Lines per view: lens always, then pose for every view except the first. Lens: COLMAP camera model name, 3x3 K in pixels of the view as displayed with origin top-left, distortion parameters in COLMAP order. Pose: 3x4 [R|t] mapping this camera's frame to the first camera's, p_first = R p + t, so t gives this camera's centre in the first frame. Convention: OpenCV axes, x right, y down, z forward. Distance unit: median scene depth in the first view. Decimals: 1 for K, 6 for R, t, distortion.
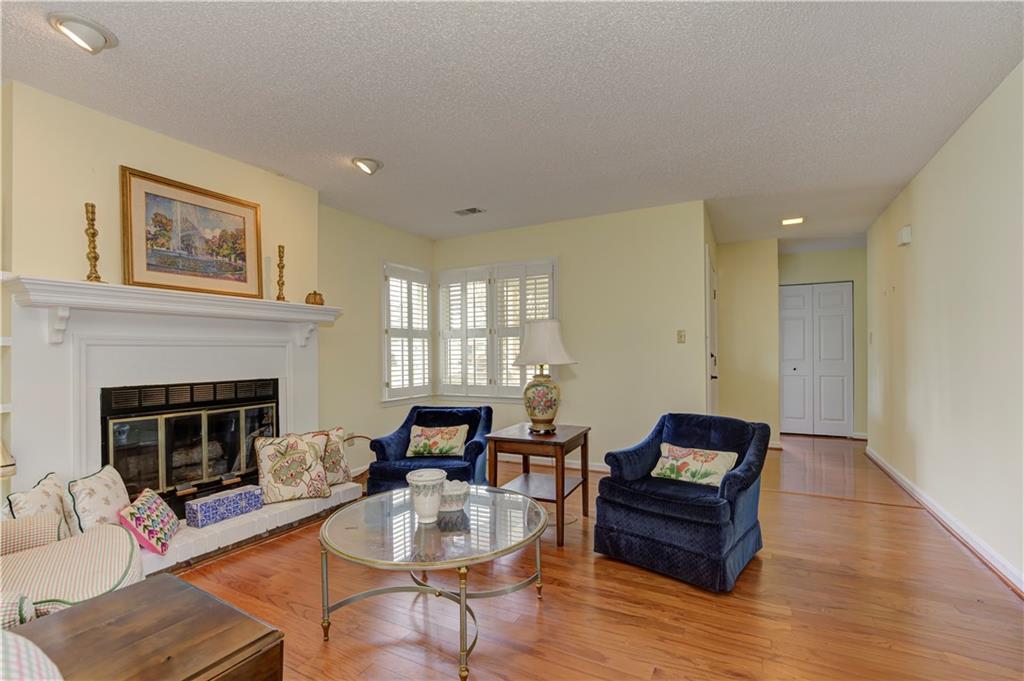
lens RADIAL K [[456.4, 0, 548.6], [0, 456.4, 352.4], [0, 0, 1]] dist [-0.053099, 0.016050]
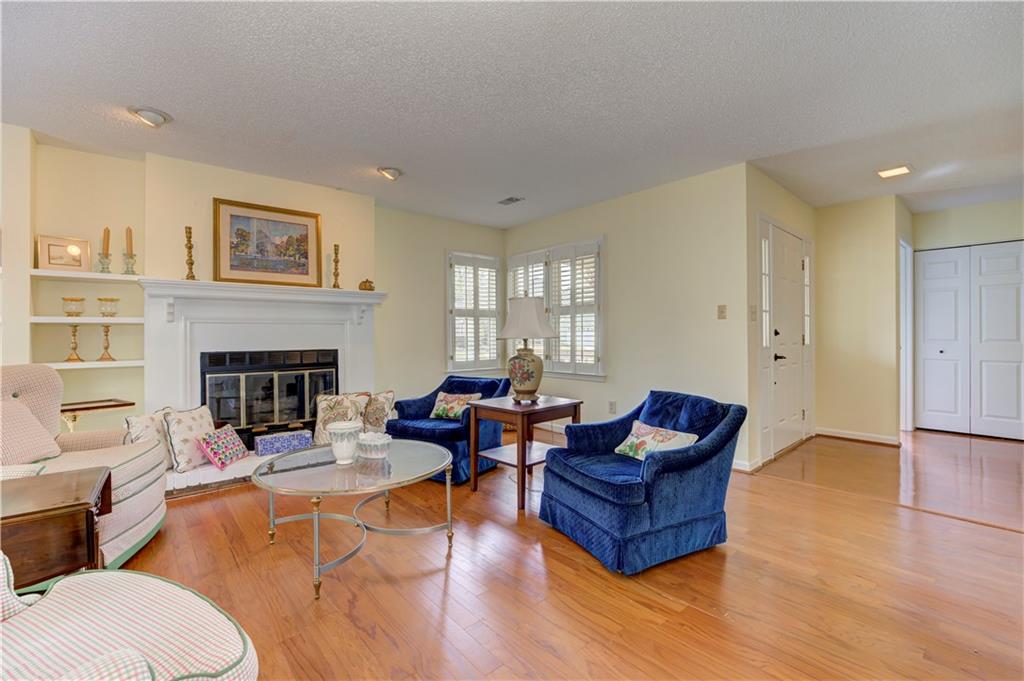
lens RADIAL K [[445.4, 0, 564.7], [0, 445.4, 335.2], [0, 0, 1]] dist [-0.050614, 0.014735]
pose [[0.936818, 0.000756, -0.349817, 0.468465], [0.000082, 0.999997, 0.002379, 0.016225], [0.349817, -0.002257, 0.936815, 0.059716]]
